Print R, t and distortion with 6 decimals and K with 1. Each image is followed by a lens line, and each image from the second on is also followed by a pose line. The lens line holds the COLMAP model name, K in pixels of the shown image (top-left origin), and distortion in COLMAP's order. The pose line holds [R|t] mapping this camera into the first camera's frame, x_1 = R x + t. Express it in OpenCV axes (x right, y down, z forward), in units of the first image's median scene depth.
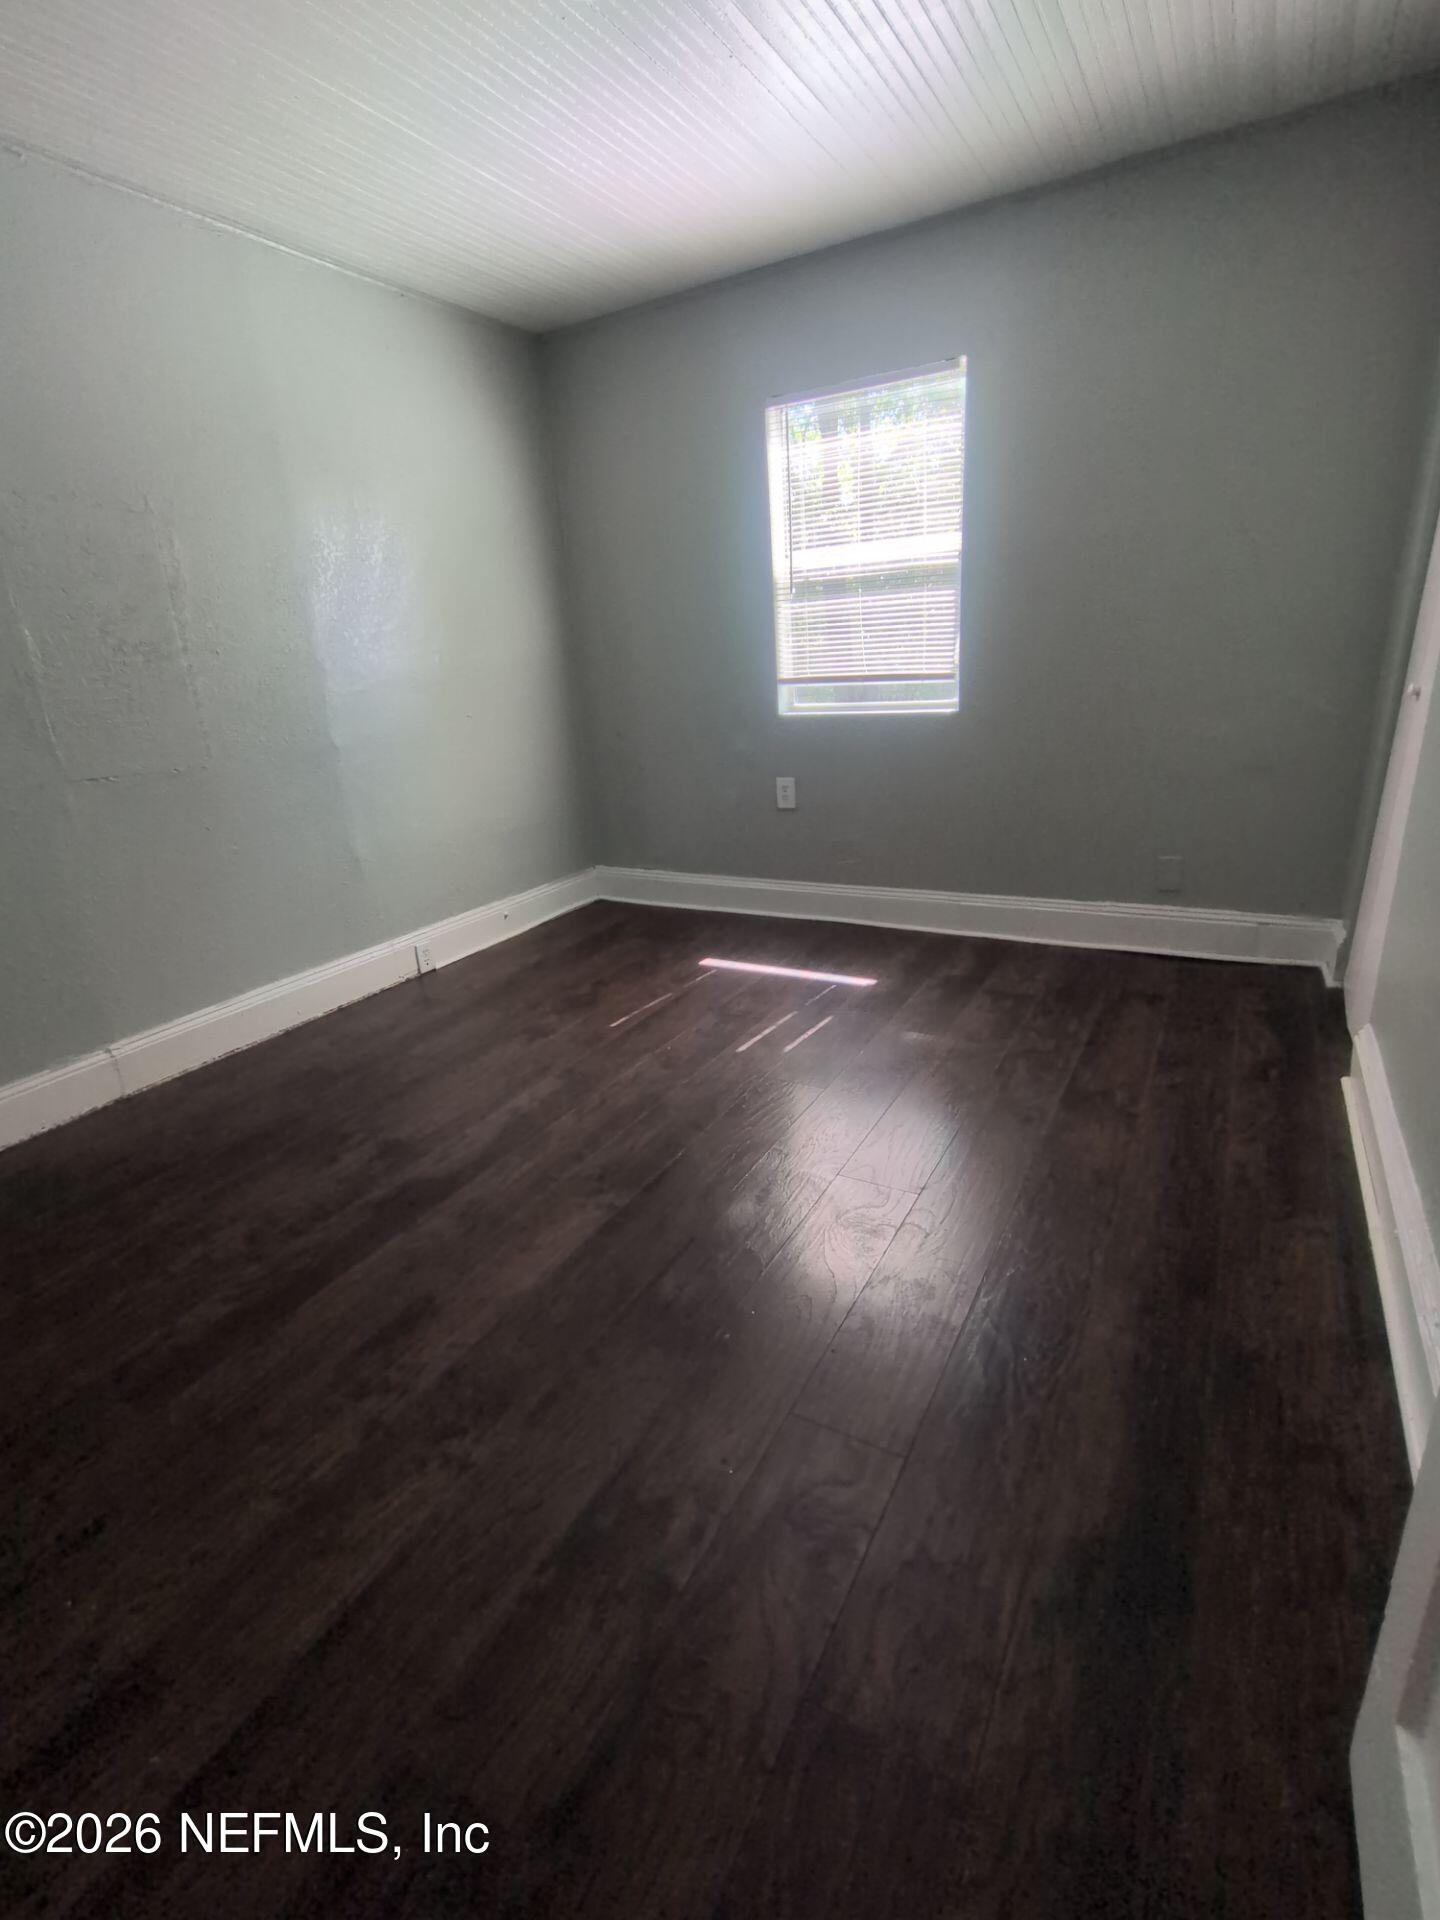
lens RADIAL K [[898.1, 0, 722.5], [0, 898.1, 957.9], [0, 0, 1]] dist [0.010615, -0.001261]
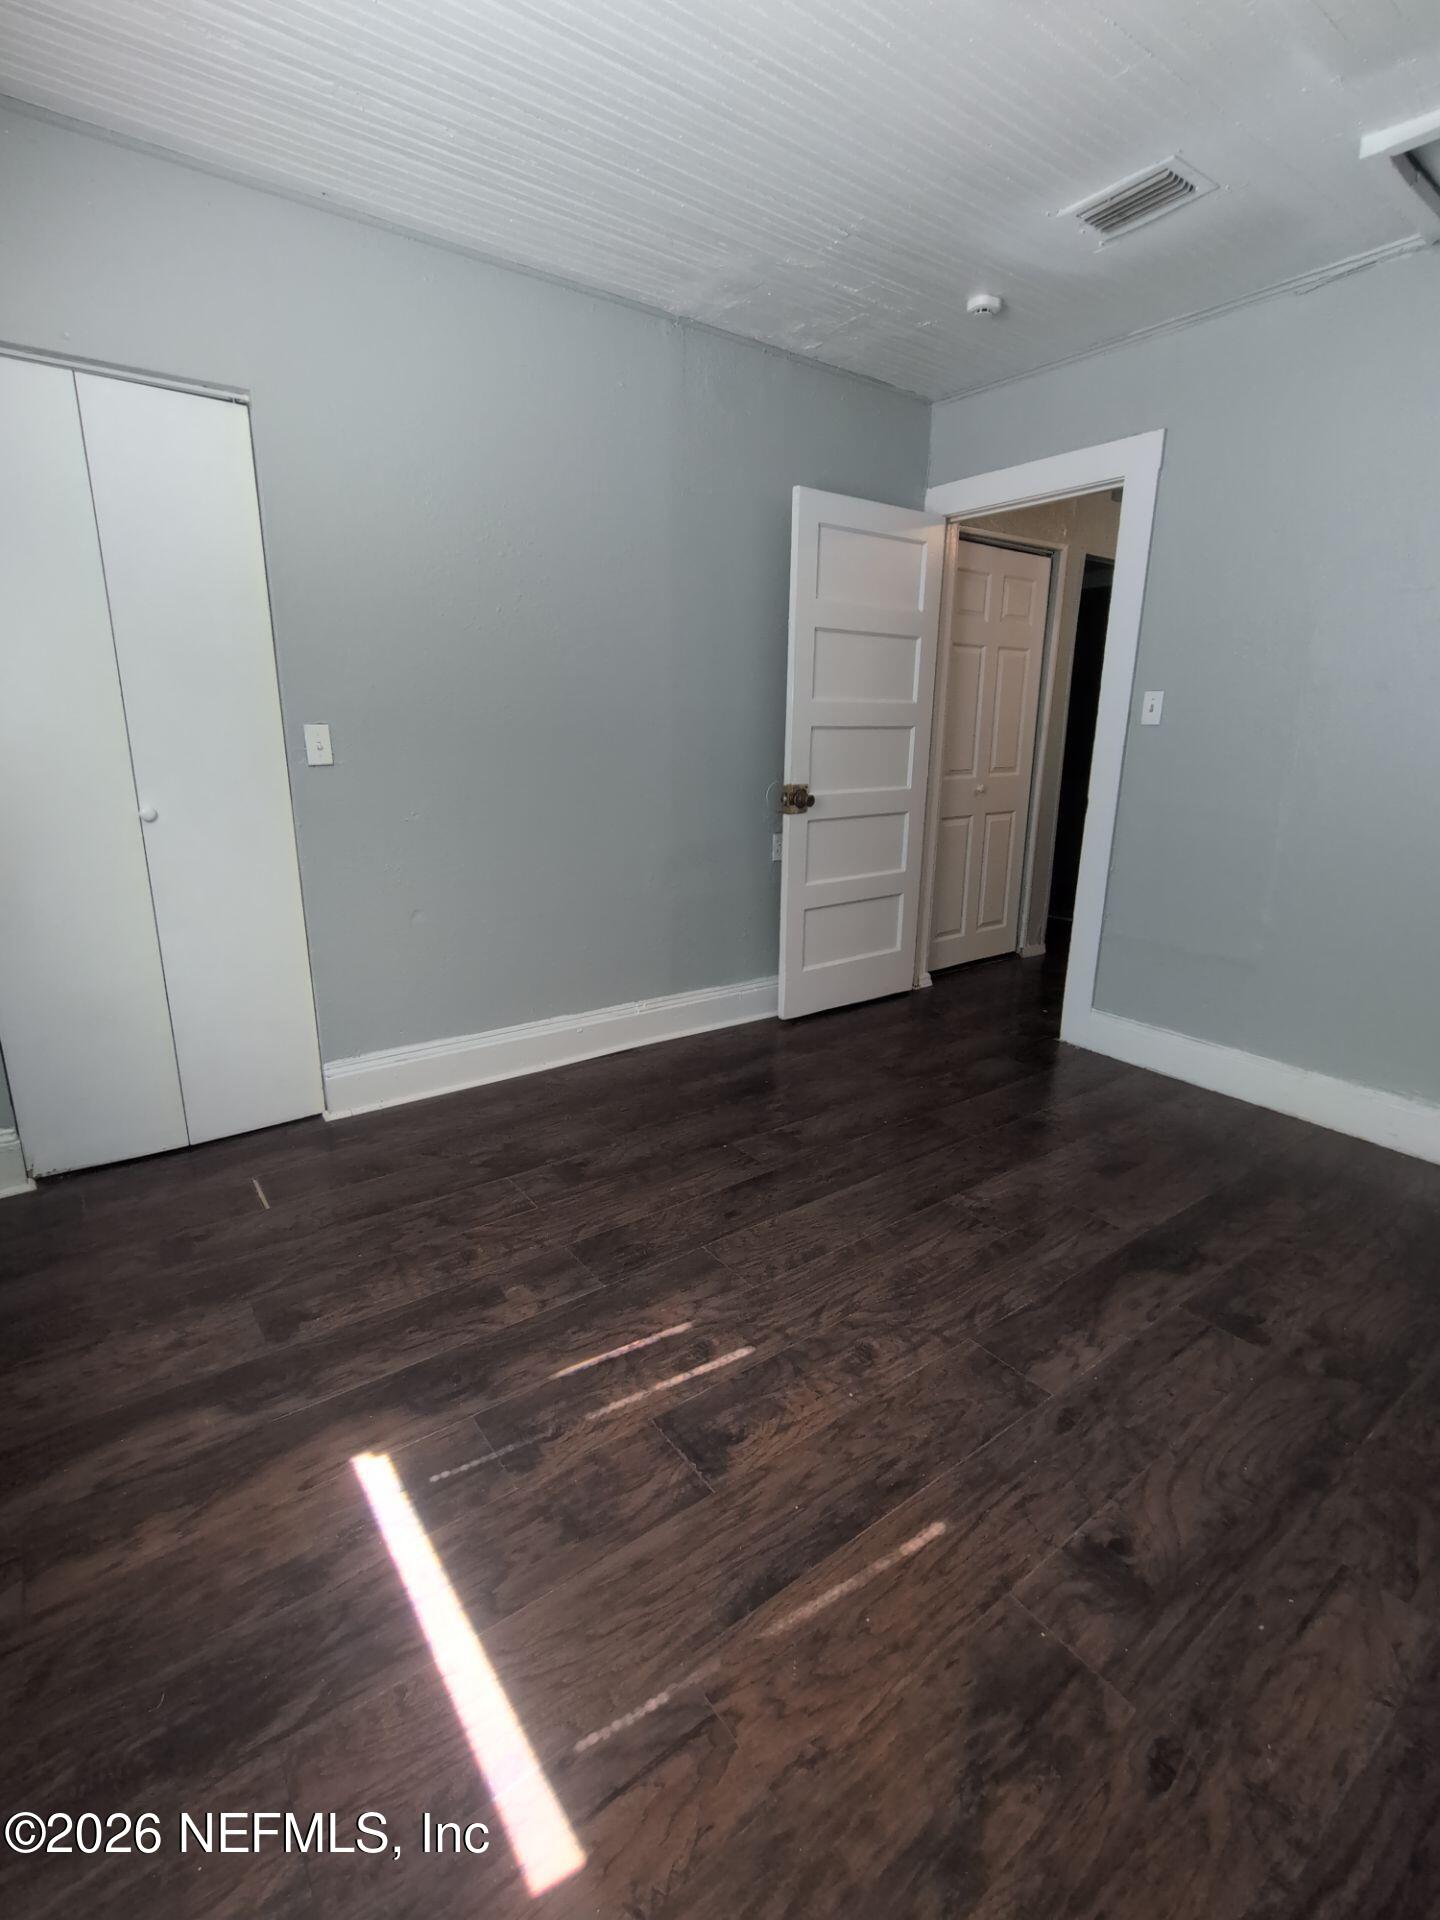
lens RADIAL K [[898.1, 0, 722.5], [0, 898.1, 957.9], [0, 0, 1]] dist [0.010615, -0.001261]
pose [[-0.914792, -0.055468, 0.400099, -0.219211], [0.167474, 0.849291, 0.500658, -0.491907], [-0.367571, 0.525004, -0.767635, 1.436091]]
